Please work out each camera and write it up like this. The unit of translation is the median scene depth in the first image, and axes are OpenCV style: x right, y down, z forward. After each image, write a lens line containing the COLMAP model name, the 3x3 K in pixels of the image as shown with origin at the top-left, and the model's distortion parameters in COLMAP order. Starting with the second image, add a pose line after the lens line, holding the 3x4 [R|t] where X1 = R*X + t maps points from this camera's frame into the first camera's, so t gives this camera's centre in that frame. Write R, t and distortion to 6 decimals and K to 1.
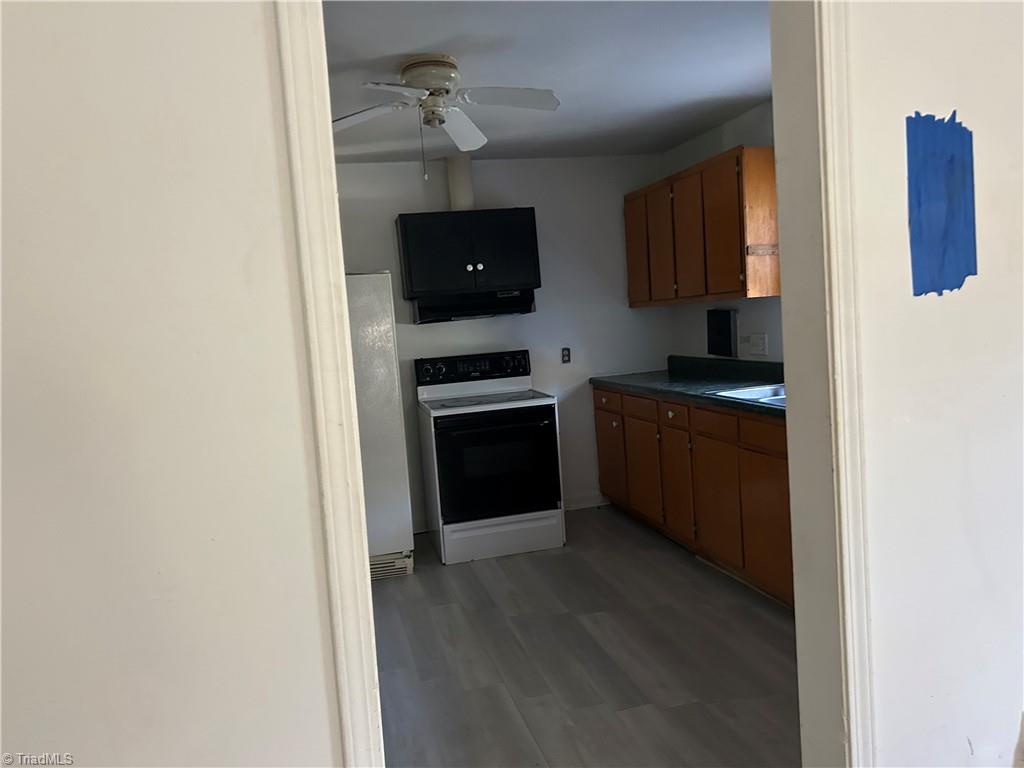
lens RADIAL K [[771.8, 0, 511.8], [0, 771.8, 387.7], [0, 0, 1]] dist [0.025796, -0.030004]
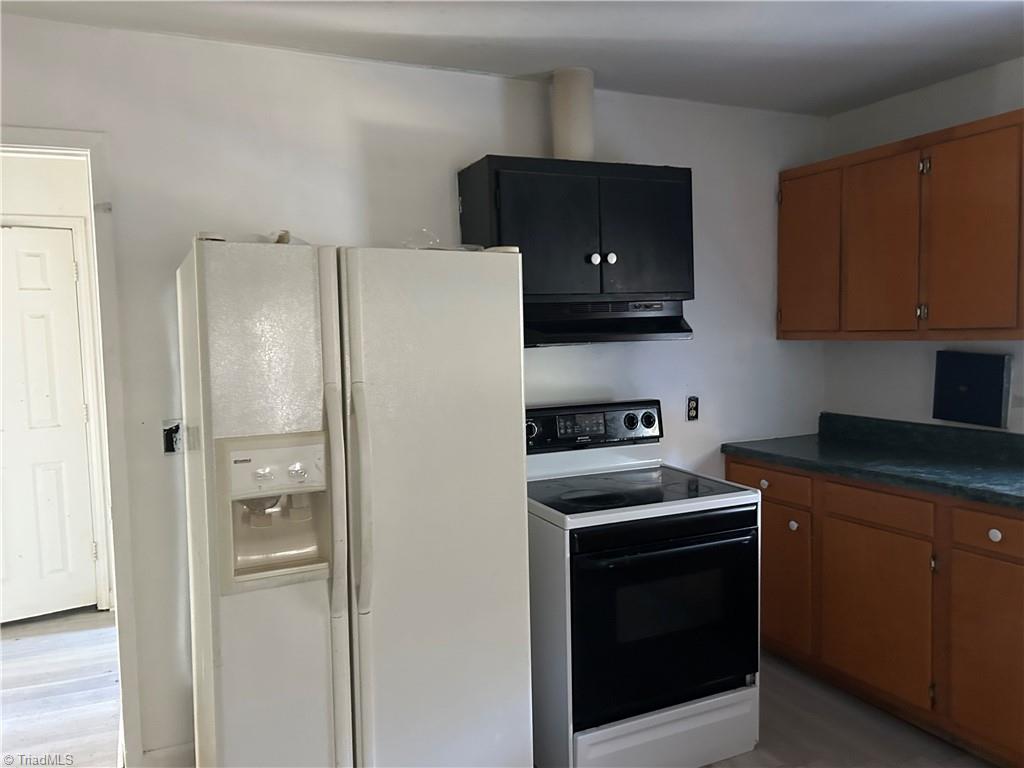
lens RADIAL K [[771.8, 0, 504.4], [0, 771.8, 377.5], [0, 0, 1]] dist [0.025796, -0.030004]
pose [[0.979213, 0.043314, 0.198155, -0.226397], [-0.035938, 0.998526, -0.040672, -0.038450], [-0.199624, 0.032706, 0.979327, 0.432567]]
